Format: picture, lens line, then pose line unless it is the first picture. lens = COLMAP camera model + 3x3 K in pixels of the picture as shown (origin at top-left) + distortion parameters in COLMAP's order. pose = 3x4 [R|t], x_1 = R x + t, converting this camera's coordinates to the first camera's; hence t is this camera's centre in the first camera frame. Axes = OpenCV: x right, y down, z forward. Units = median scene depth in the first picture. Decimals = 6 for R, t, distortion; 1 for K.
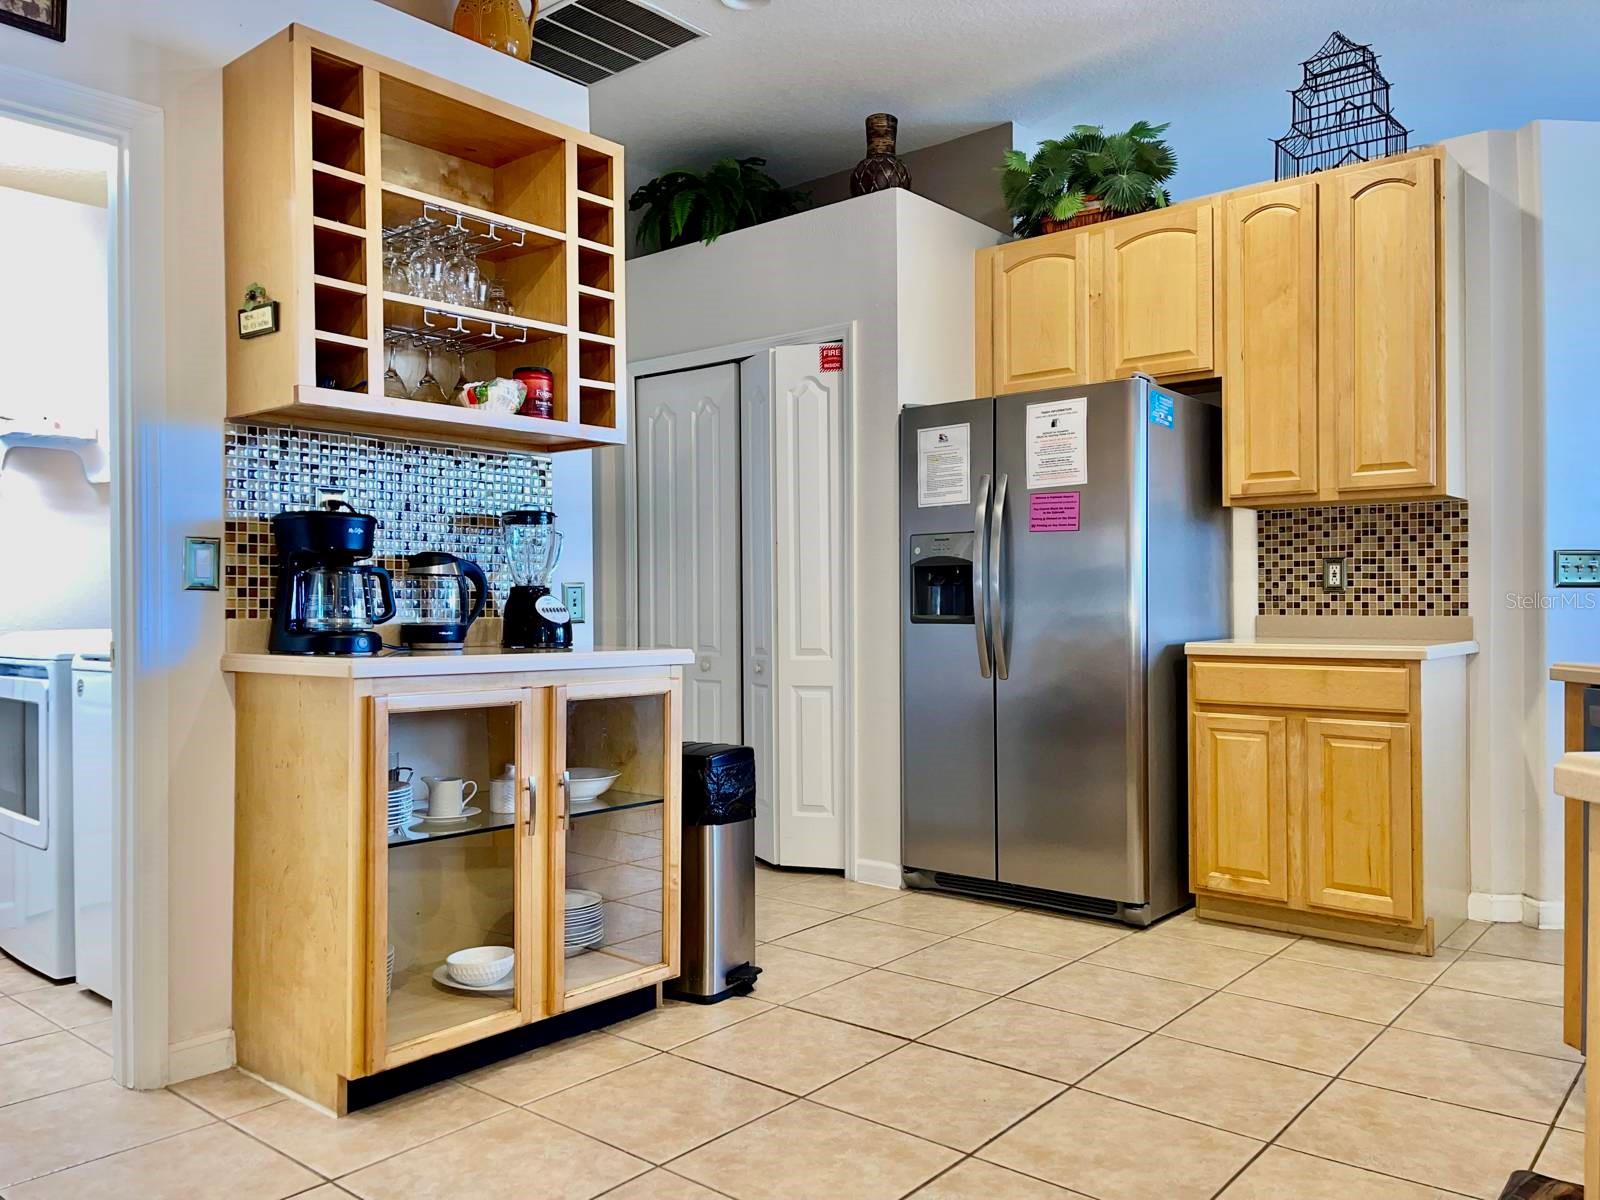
lens RADIAL K [[1215.1, 0, 798.2], [0, 1215.1, 600.5], [0, 0, 1]] dist [0.043683, -0.043692]
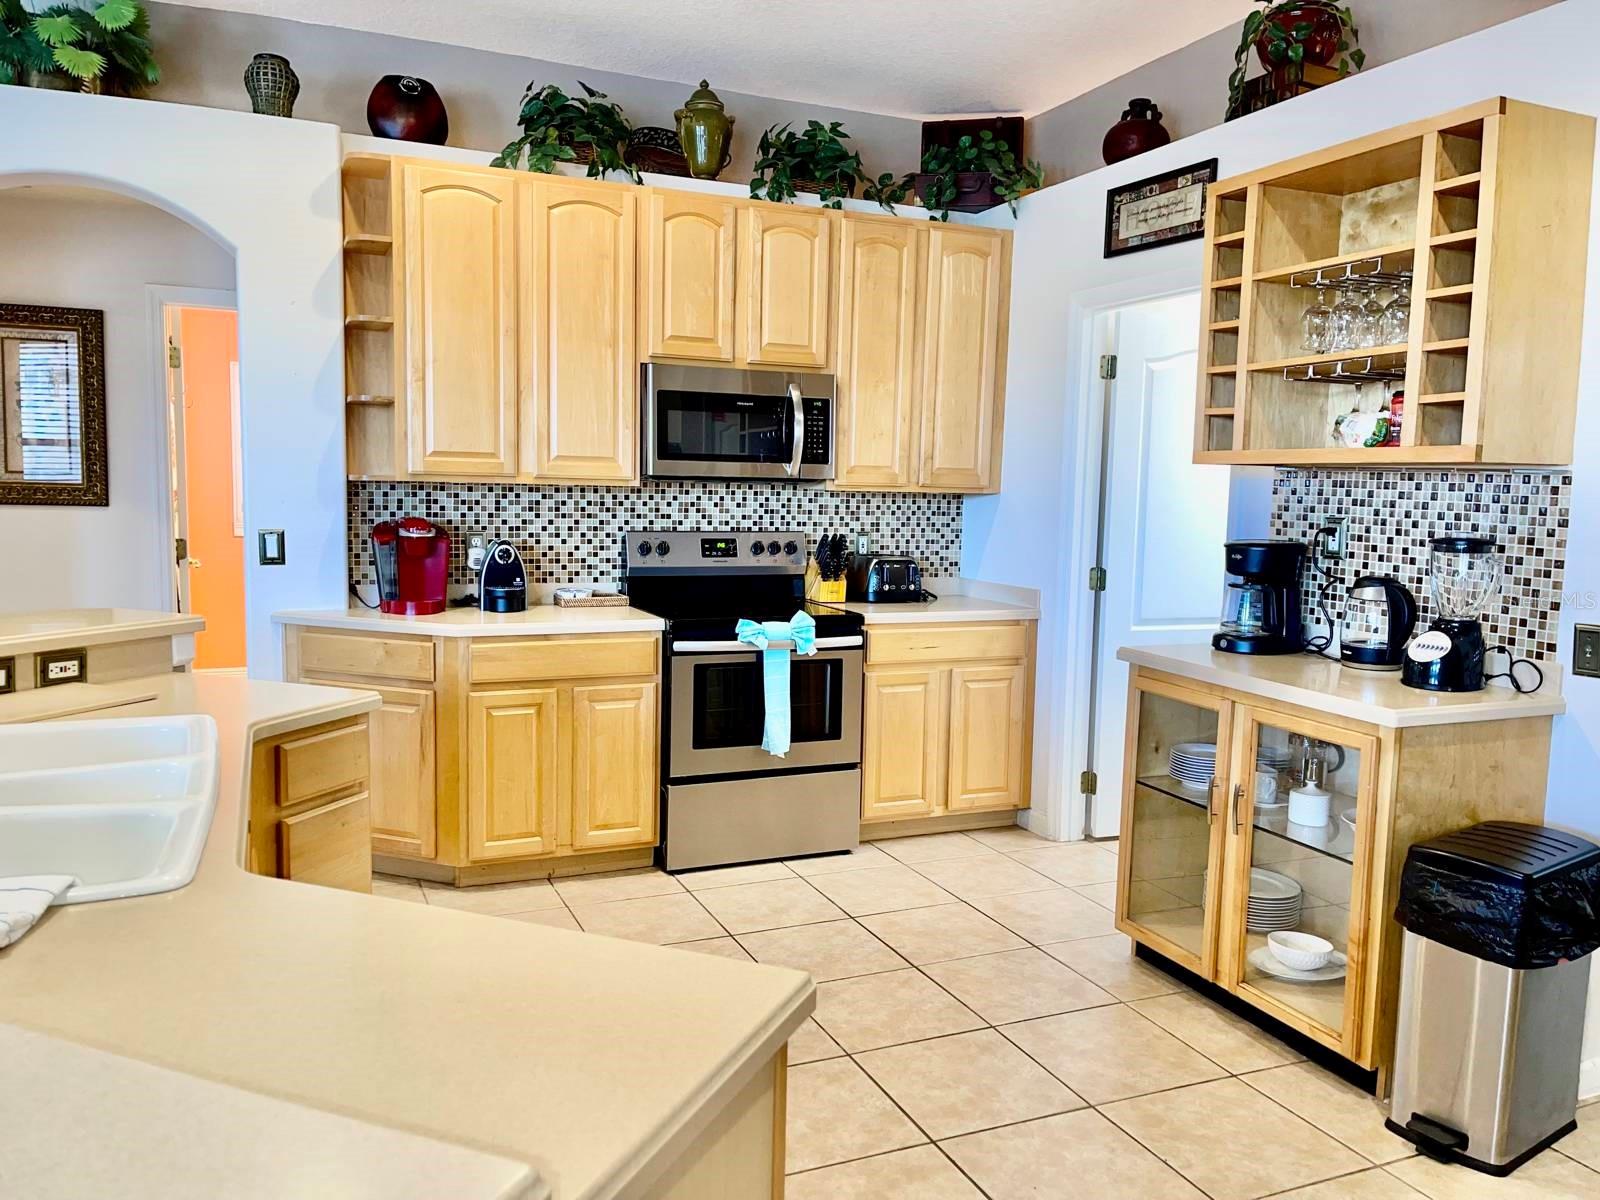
lens RADIAL K [[1215.1, 0, 792.5], [0, 1215.1, 603.4], [0, 0, 1]] dist [0.043683, -0.043692]
pose [[-0.453456, 0.087910, -0.886933, 0.989506], [-0.017168, 0.994078, 0.107307, -0.137404], [0.891113, 0.063886, -0.449261, 1.162524]]
